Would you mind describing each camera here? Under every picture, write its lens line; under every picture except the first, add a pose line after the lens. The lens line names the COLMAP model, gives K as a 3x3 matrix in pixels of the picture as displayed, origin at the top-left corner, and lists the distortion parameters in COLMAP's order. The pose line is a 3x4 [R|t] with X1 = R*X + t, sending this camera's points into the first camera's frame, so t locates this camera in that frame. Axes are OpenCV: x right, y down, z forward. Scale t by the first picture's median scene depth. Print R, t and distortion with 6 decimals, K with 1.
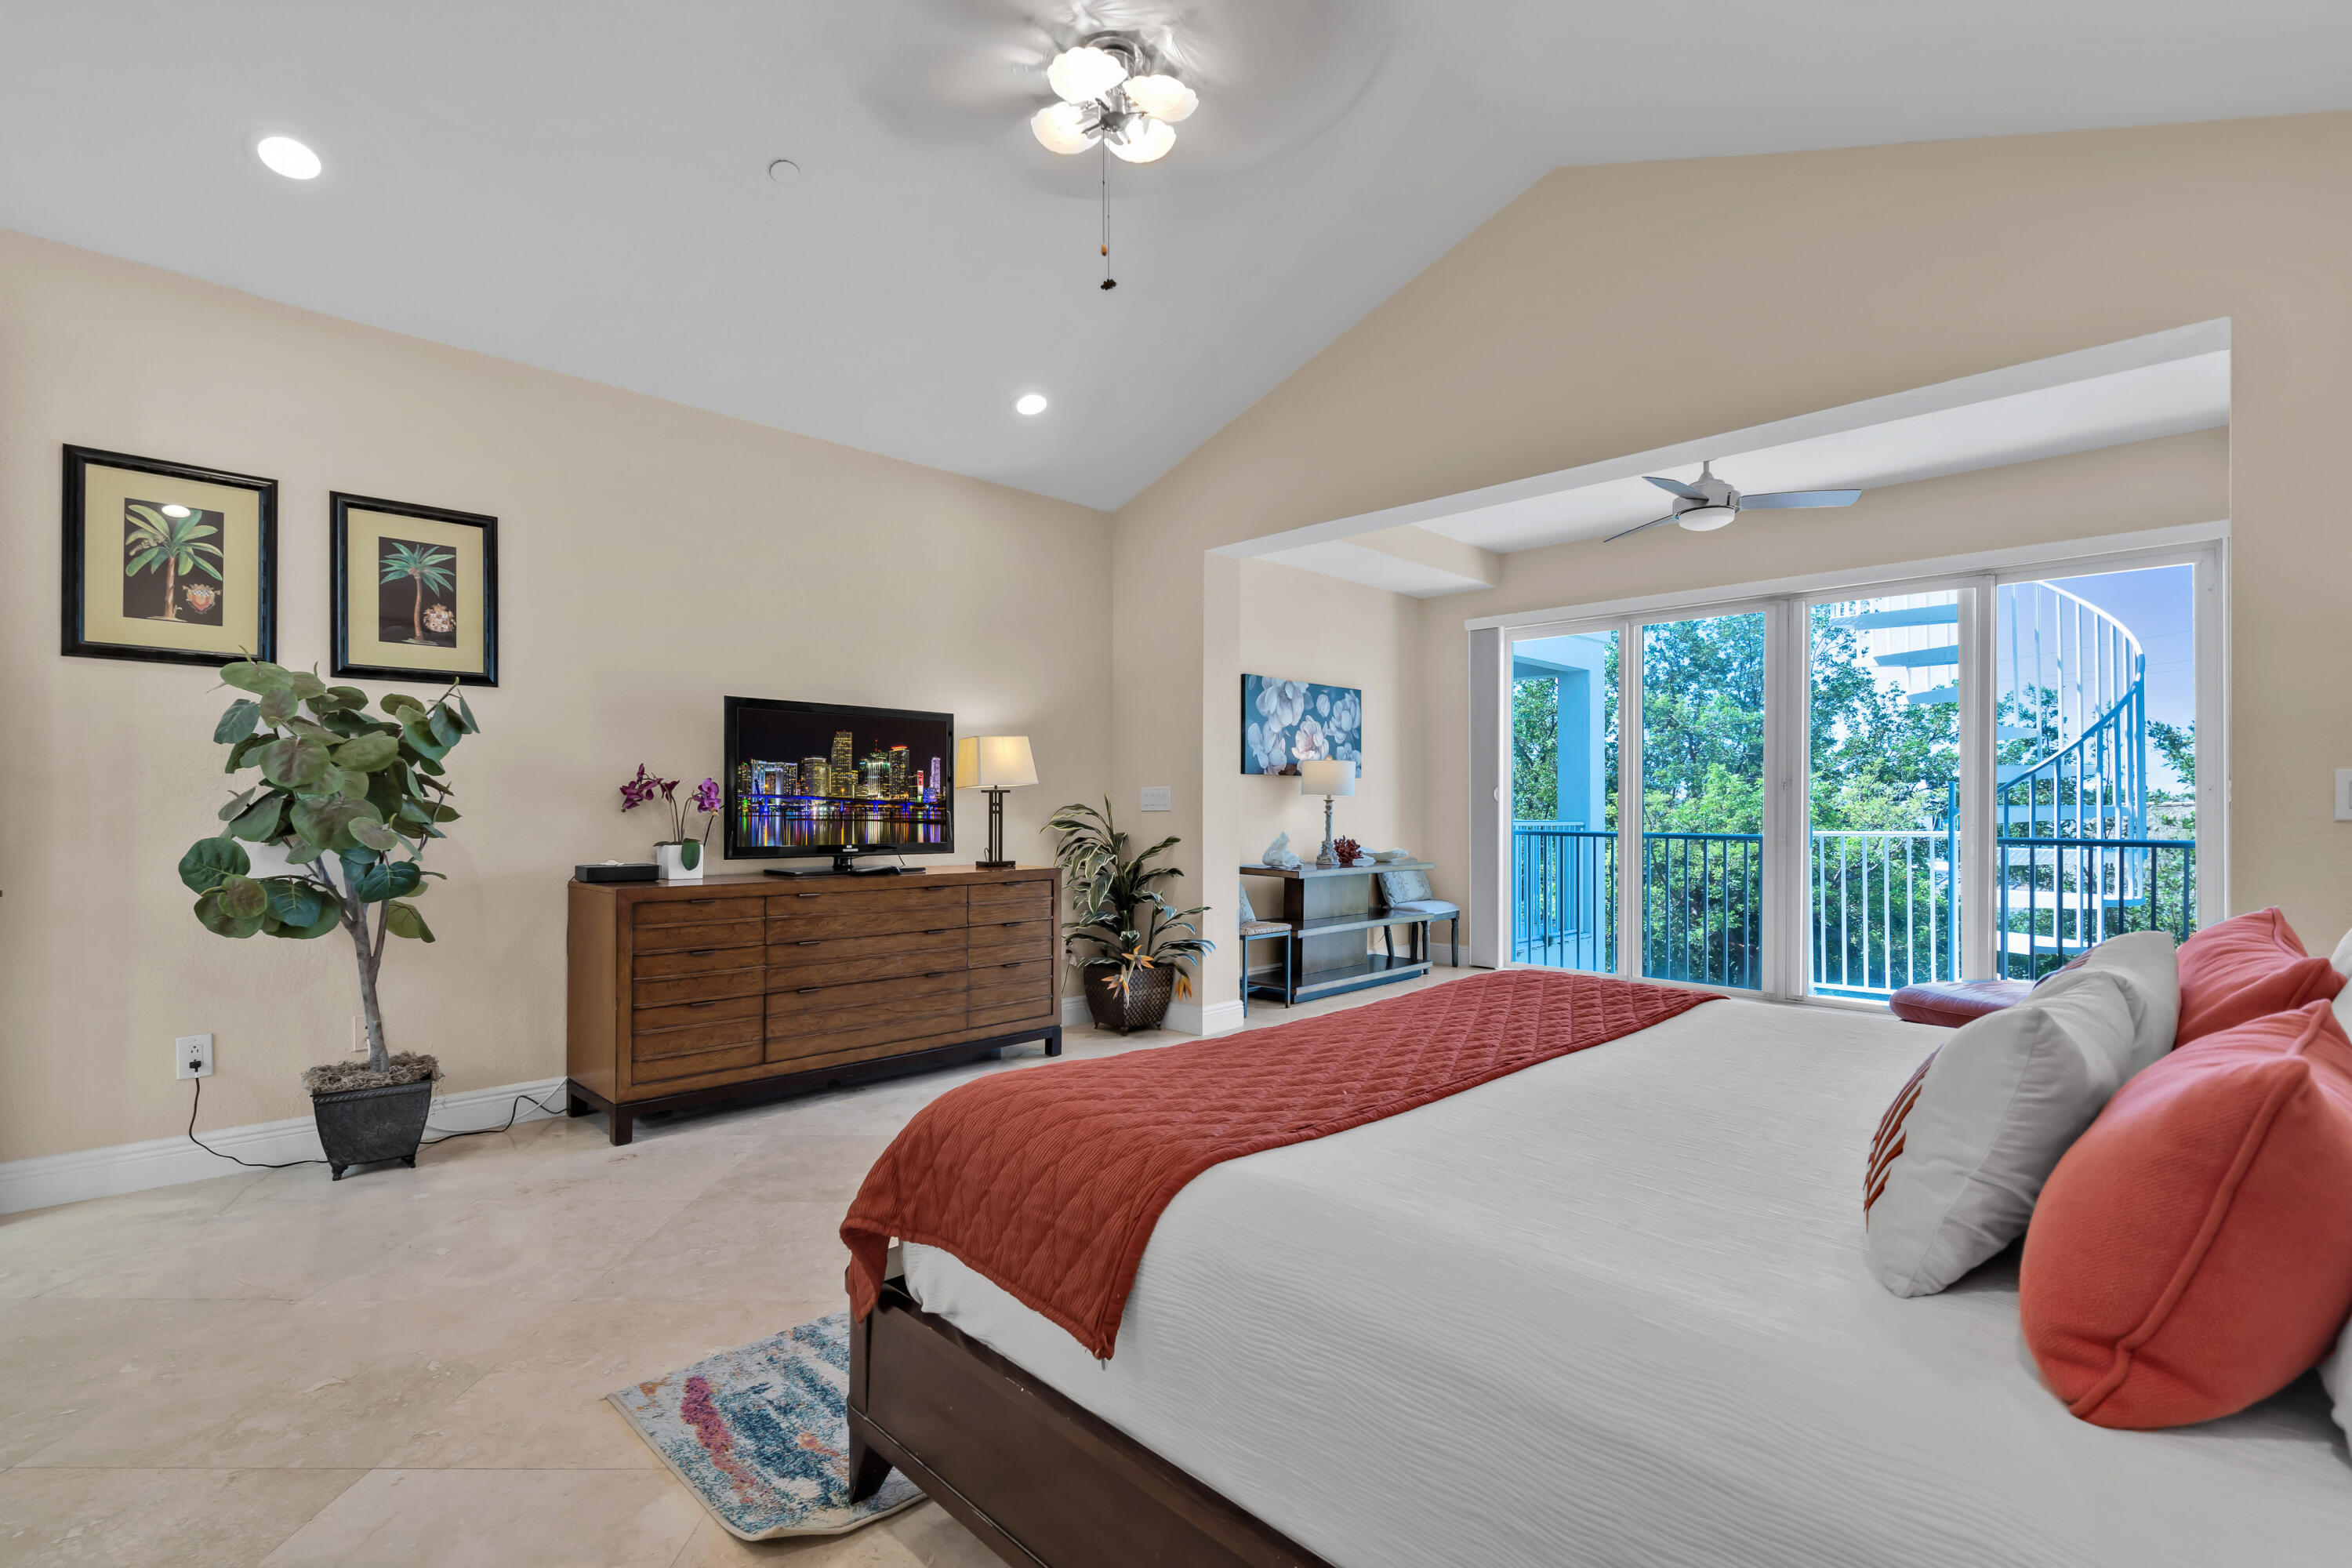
lens RADIAL K [[1079.9, 0, 1166.9], [0, 1079.9, 803.2], [0, 0, 1]] dist [-0.000297, 0.000588]
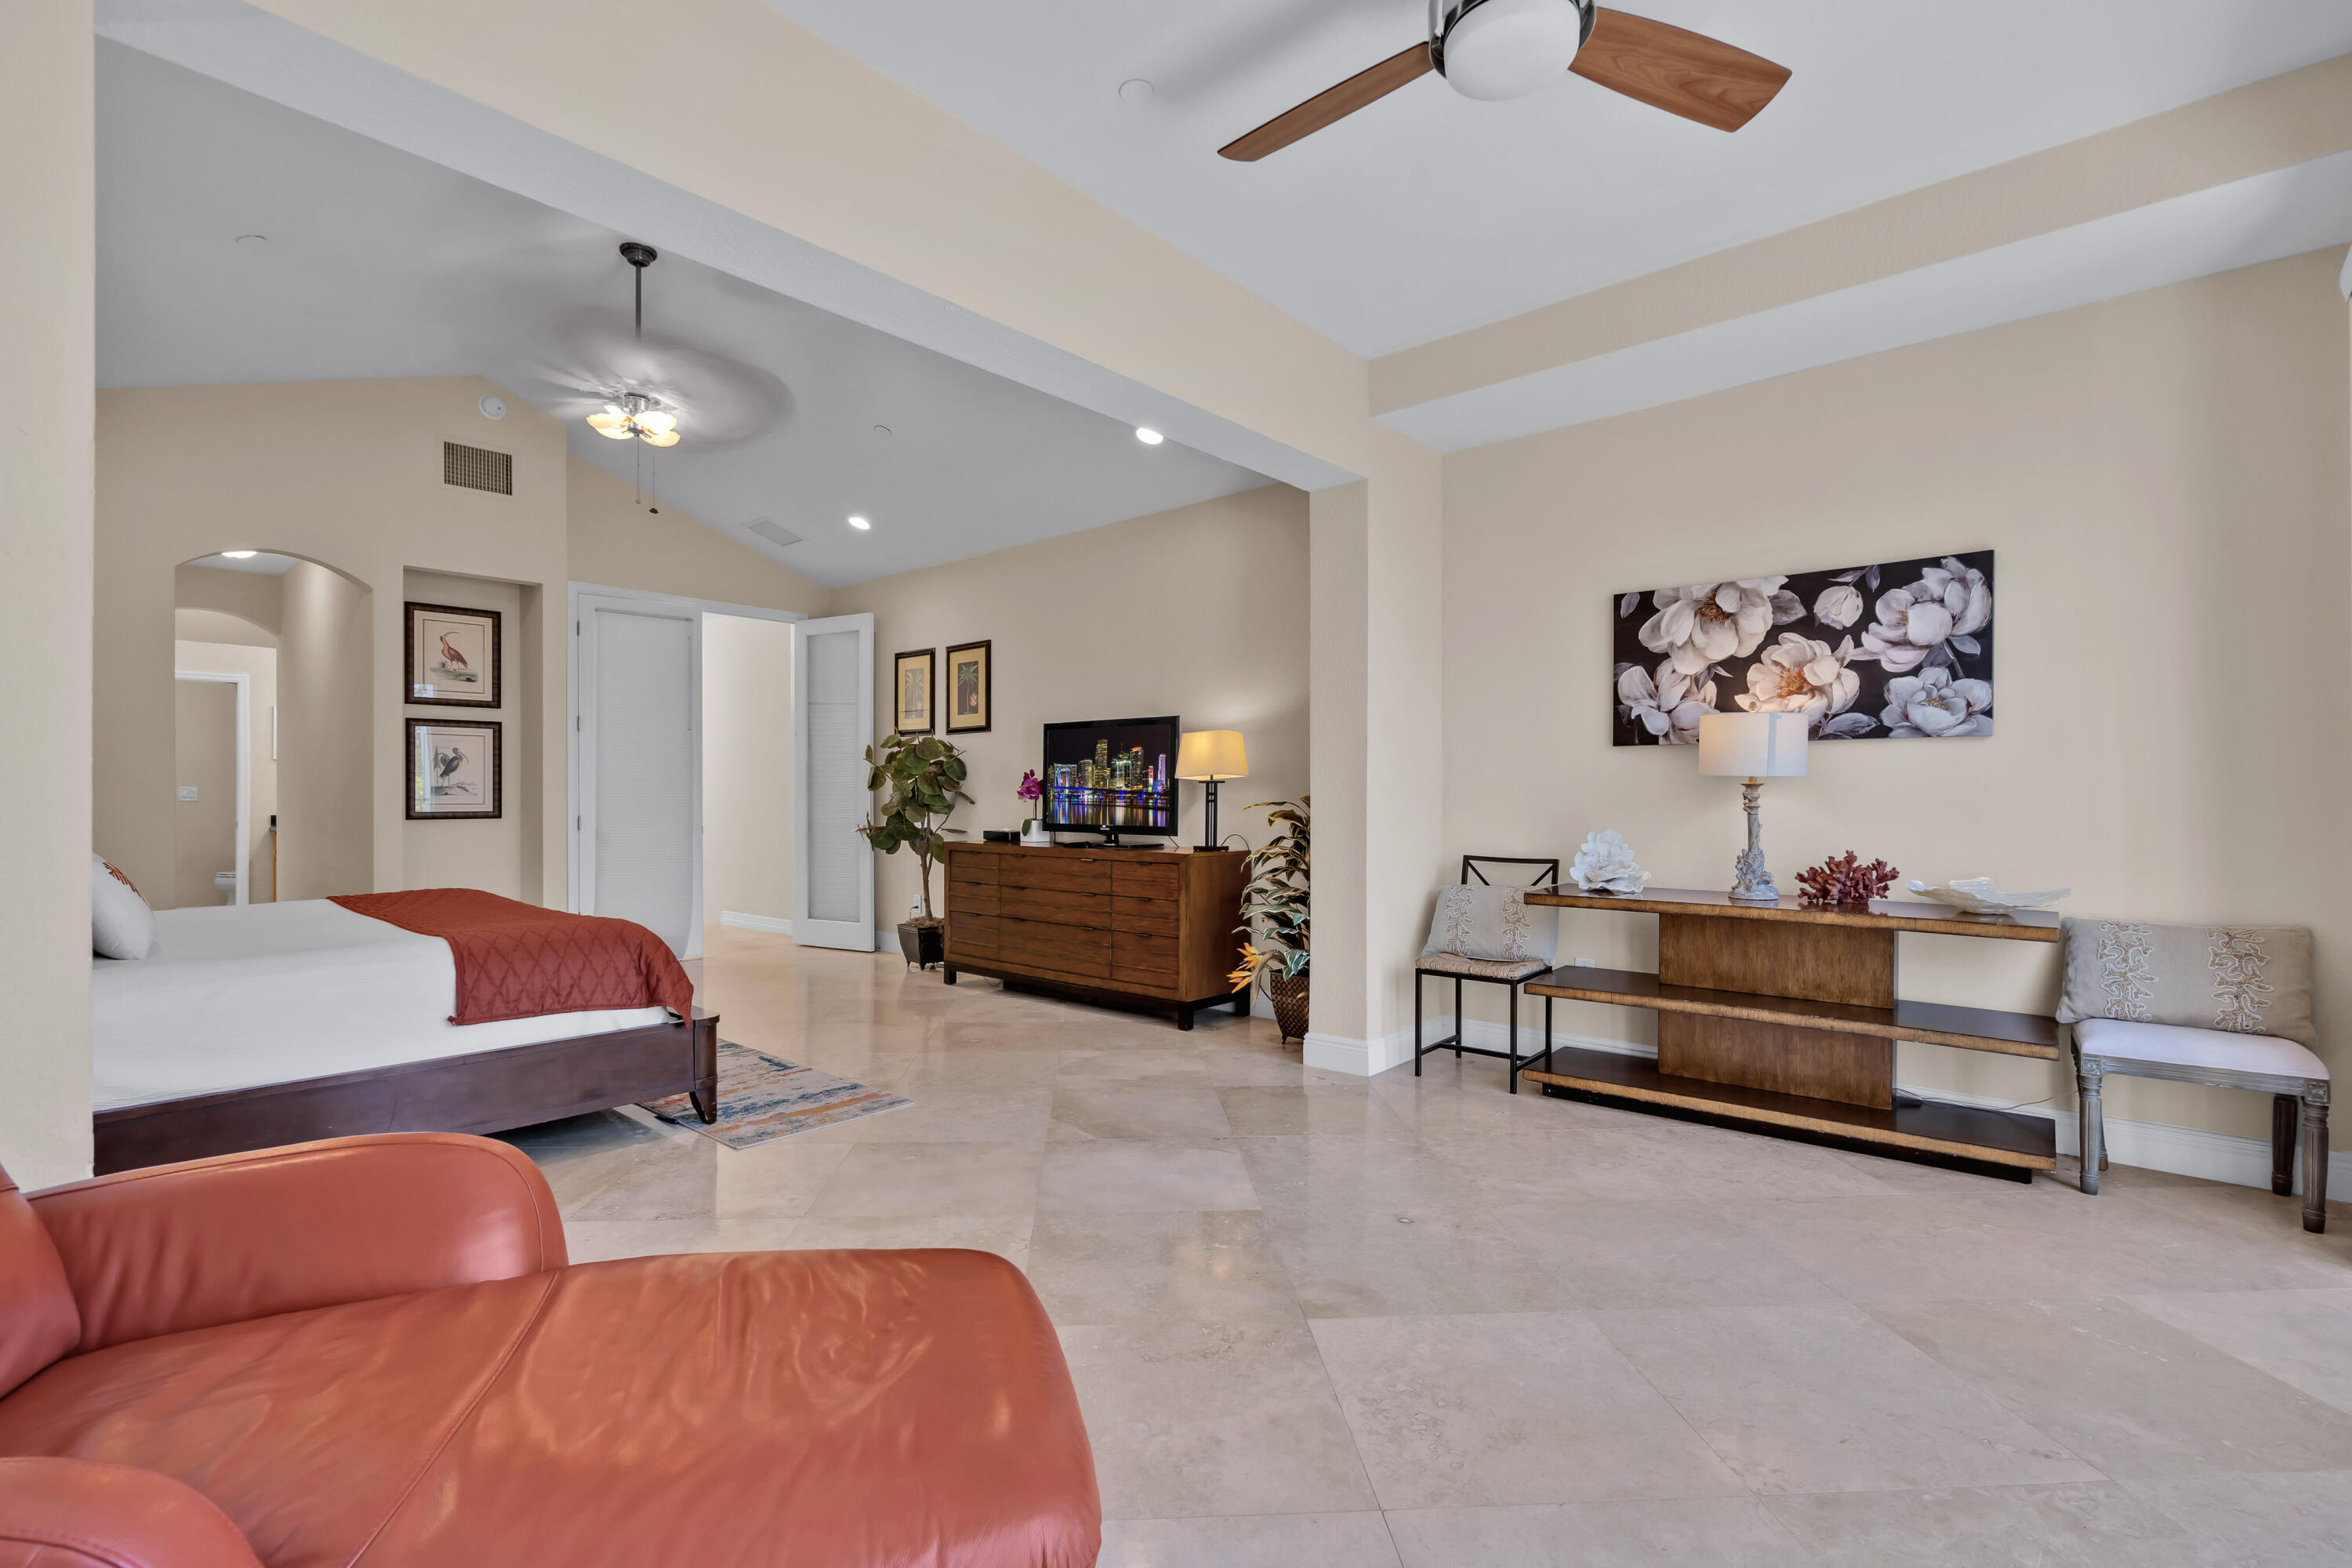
lens RADIAL K [[1079.9, 0, 1166.6], [0, 1079.9, 778.3], [0, 0, 1]] dist [-0.000297, 0.000588]
pose [[0.053475, -0.019164, -0.998385, 0.985699], [-0.000624, 0.999815, -0.019225, 0.006964], [0.998569, 0.001651, 0.053453, 0.957599]]
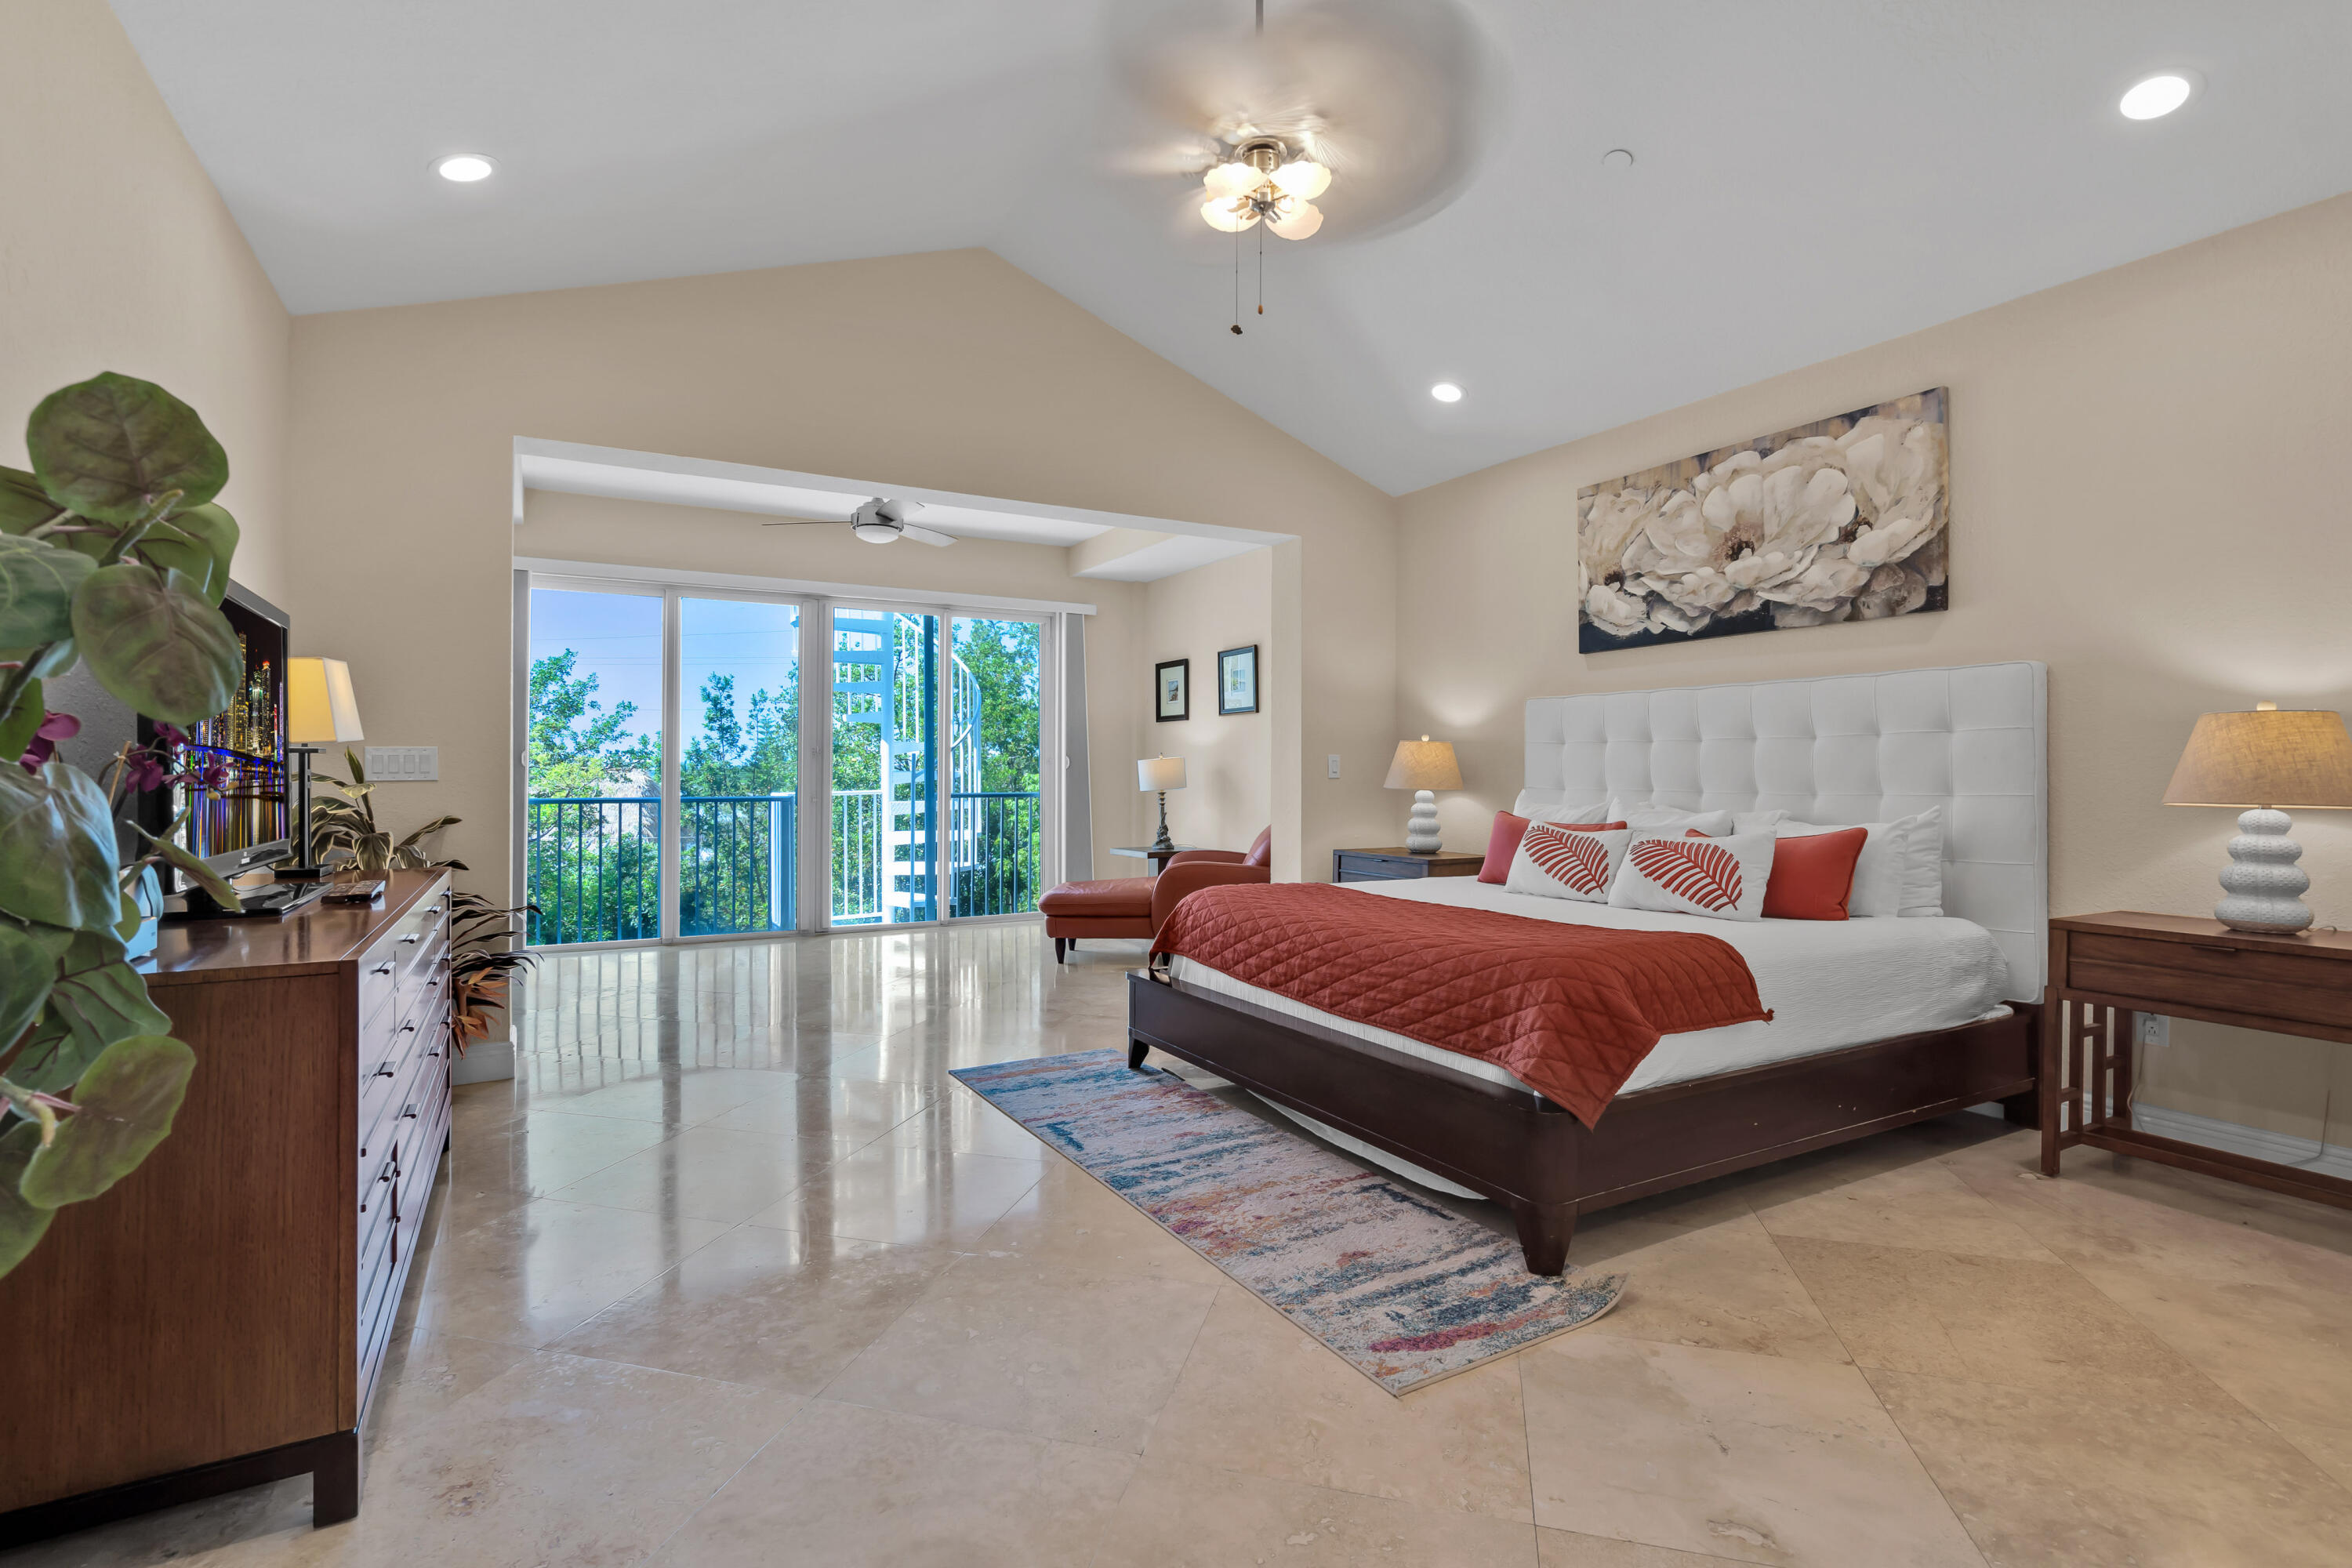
lens RADIAL K [[1079.9, 0, 1174.0], [0, 1079.9, 778.0], [0, 0, 1]] dist [-0.000297, 0.000588]
pose [[0.260858, -0.004953, 0.965365, -0.651342], [-0.006475, 0.999955, 0.006880, -0.002325], [-0.965356, -0.008046, 0.260814, 0.411600]]
